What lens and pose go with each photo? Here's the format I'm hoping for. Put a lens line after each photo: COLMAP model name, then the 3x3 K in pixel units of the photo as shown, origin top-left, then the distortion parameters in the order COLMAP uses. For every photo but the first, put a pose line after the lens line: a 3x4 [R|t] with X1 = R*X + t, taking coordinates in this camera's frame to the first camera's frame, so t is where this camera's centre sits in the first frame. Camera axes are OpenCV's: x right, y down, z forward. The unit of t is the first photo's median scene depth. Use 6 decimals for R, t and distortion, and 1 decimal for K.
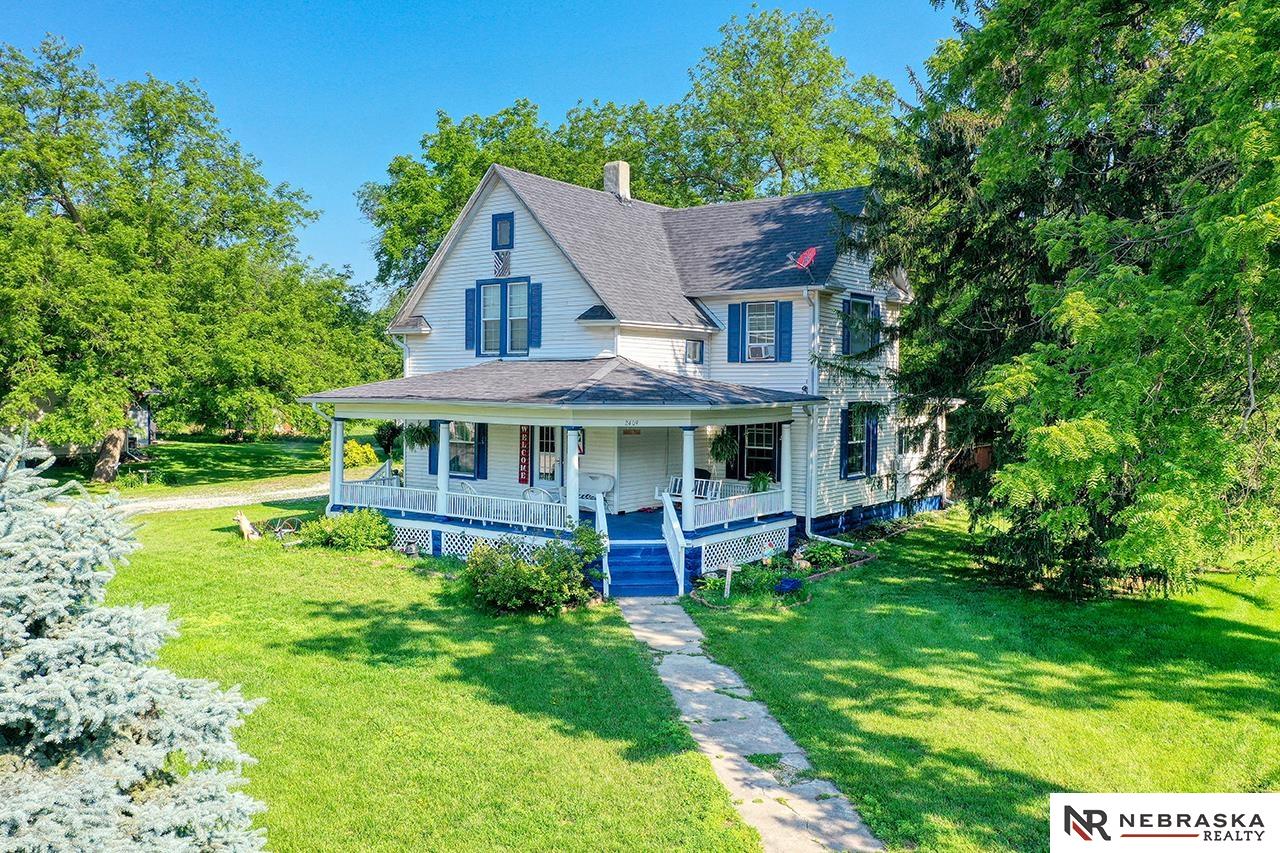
lens RADIAL K [[1026.5, 0, 638.9], [0, 1026.5, 422.0], [0, 0, 1]] dist [0.014189, 0.004877]
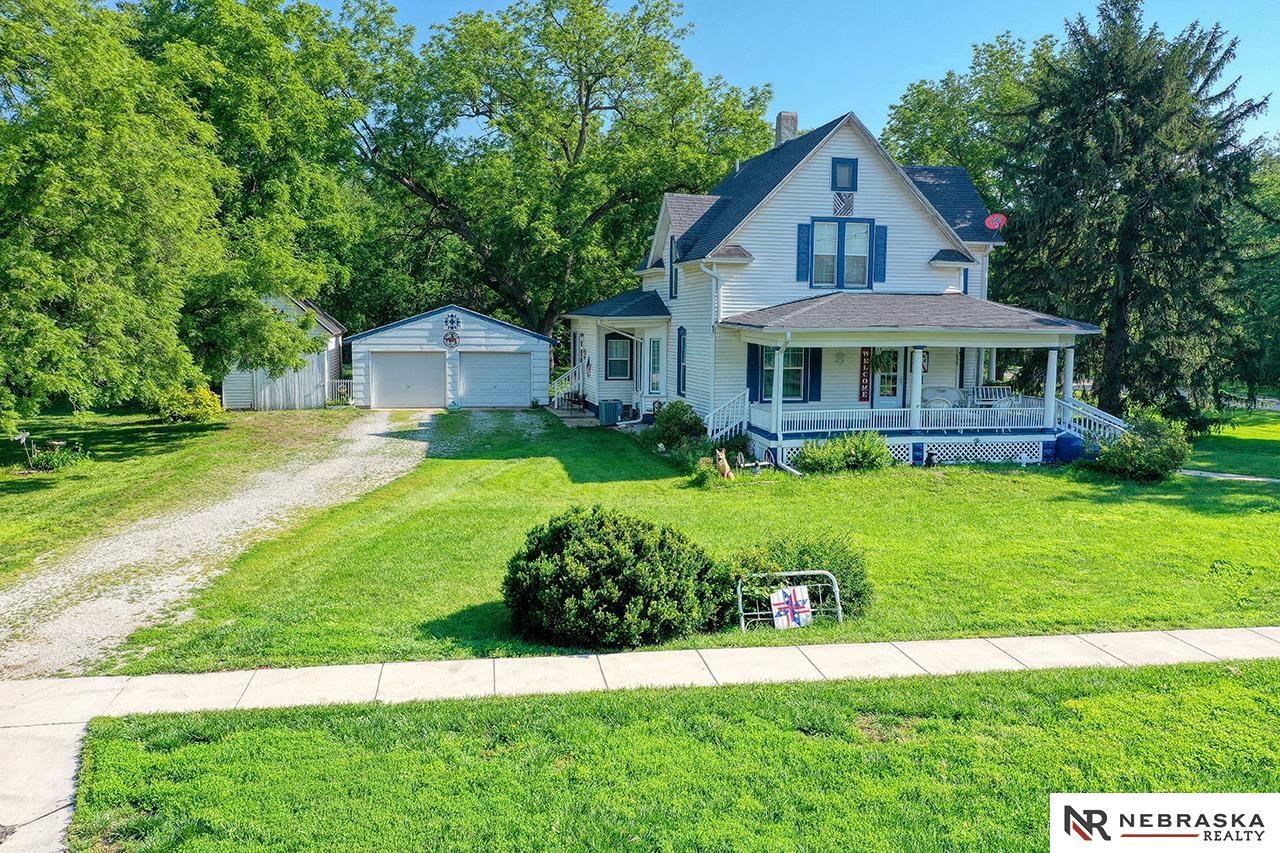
lens RADIAL K [[1026.5, 0, 642.6], [0, 1026.5, 426.6], [0, 0, 1]] dist [0.014189, 0.004877]
pose [[0.645755, -0.081189, 0.759216, -1.155988], [0.023337, 0.995965, 0.086657, -0.017247], [-0.763188, -0.038241, 0.645044, 0.454006]]
